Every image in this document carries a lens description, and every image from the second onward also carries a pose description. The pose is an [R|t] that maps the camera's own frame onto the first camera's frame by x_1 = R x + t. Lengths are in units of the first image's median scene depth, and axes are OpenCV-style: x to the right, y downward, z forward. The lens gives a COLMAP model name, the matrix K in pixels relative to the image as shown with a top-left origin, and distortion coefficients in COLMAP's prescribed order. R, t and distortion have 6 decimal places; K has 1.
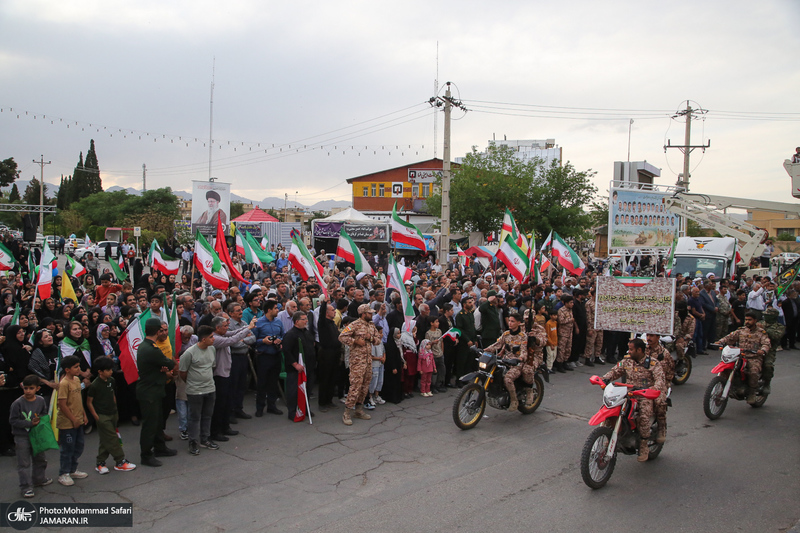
lens RADIAL K [[604.2, 0, 401.8], [0, 604.2, 261.9], [0, 0, 1]] dist [-0.049131, -0.001318]
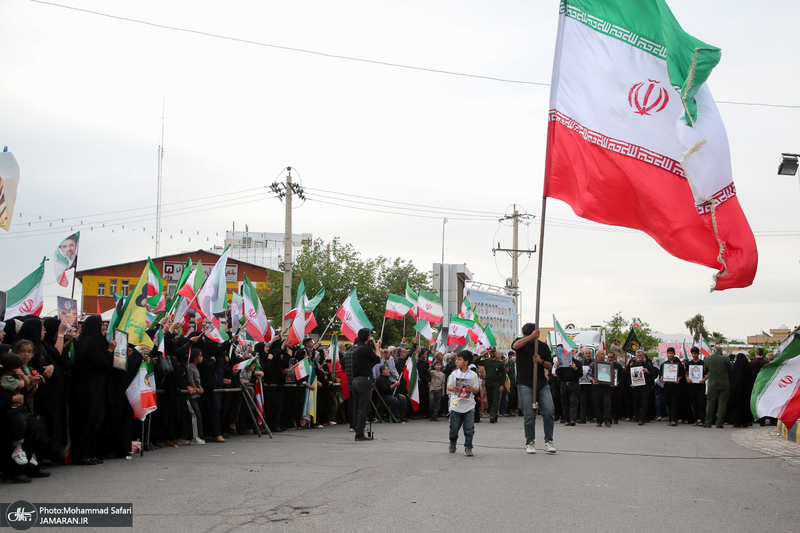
lens RADIAL K [[885.4, 0, 407.7], [0, 885.4, 274.4], [0, 0, 1]] dist [0.049523, 0.000000]
pose [[0.907610, 0.041855, 0.417722, -0.285689], [0.021755, 0.988992, -0.146364, 0.054296], [-0.419250, 0.141929, 0.896708, -0.225221]]
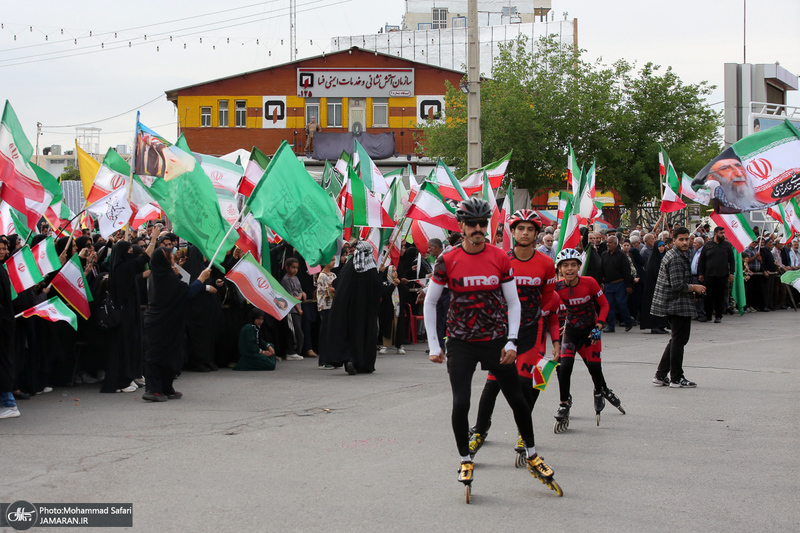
lens RADIAL K [[1707.5, 0, 398.6], [0, 1707.5, 271.7], [0, 0, 1]] dist [-0.318795, 0.000000]
pose [[0.978049, -0.021646, 0.207249, -0.307728], [0.026012, 0.999493, -0.018366, 0.052811], [-0.206747, 0.023354, 0.978116, -0.520381]]
